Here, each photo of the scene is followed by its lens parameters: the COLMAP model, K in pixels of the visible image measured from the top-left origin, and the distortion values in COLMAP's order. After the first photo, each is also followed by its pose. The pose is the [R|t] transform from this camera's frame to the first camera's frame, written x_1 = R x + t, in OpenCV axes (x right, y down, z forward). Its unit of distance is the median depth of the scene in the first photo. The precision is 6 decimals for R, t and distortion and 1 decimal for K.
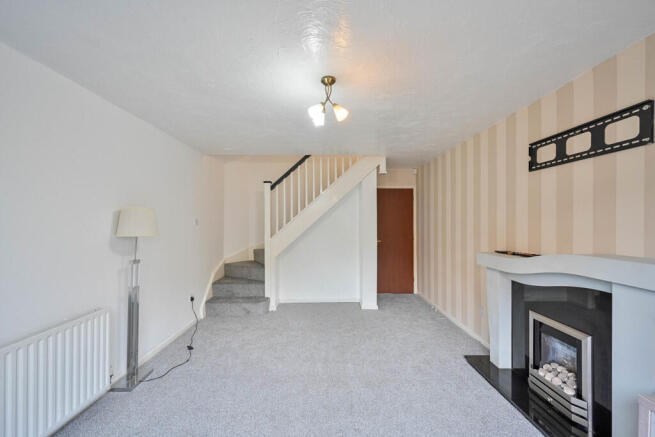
lens RADIAL K [[256.1, 0, 328.4], [0, 256.1, 222.4], [0, 0, 1]] dist [-0.000199, -0.000021]
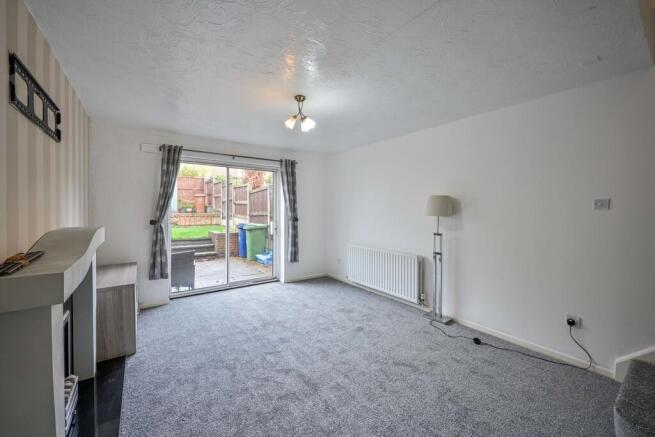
lens RADIAL K [[258.4, 0, 332.6], [0, 258.4, 214.7], [0, 0, 1]] dist [0.000138, 0.000128]
pose [[-0.815531, 0.006840, -0.578673, 0.453249], [-0.006524, 0.999758, 0.021011, 0.015549], [0.578677, 0.020911, -0.815289, 1.542398]]
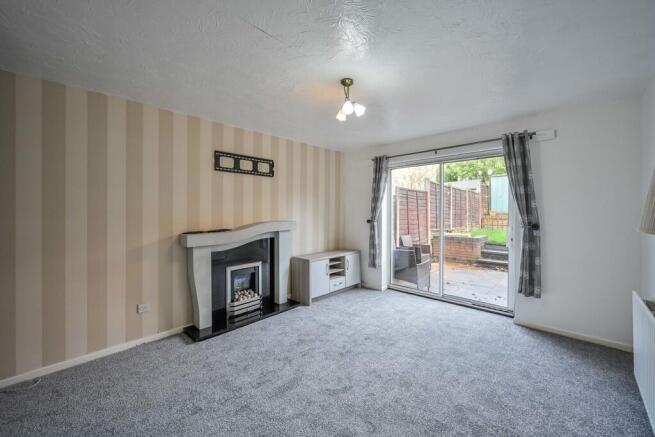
lens RADIAL K [[263.4, 0, 325.1], [0, 263.4, 210.8], [0, 0, 1]] dist [0.000584, 0.000048]
pose [[-0.705974, -0.000077, 0.708238, -0.546103], [0.003659, 0.999986, 0.003755, 0.014593], [-0.708229, 0.005242, -0.705964, 1.340021]]
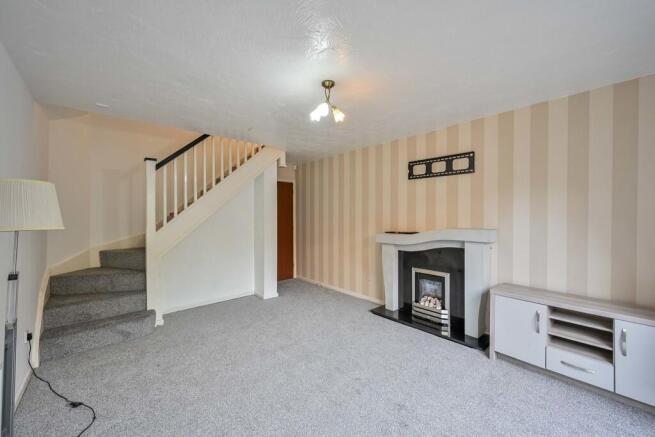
lens RADIAL K [[258.4, 0, 332.6], [0, 258.4, 214.7], [0, 0, 1]] dist [0.000138, 0.000128]
pose [[0.755507, 0.001802, 0.655138, -0.511373], [0.001598, 0.999988, -0.004593, 0.019951], [-0.655139, 0.004517, 0.755495, 0.091670]]
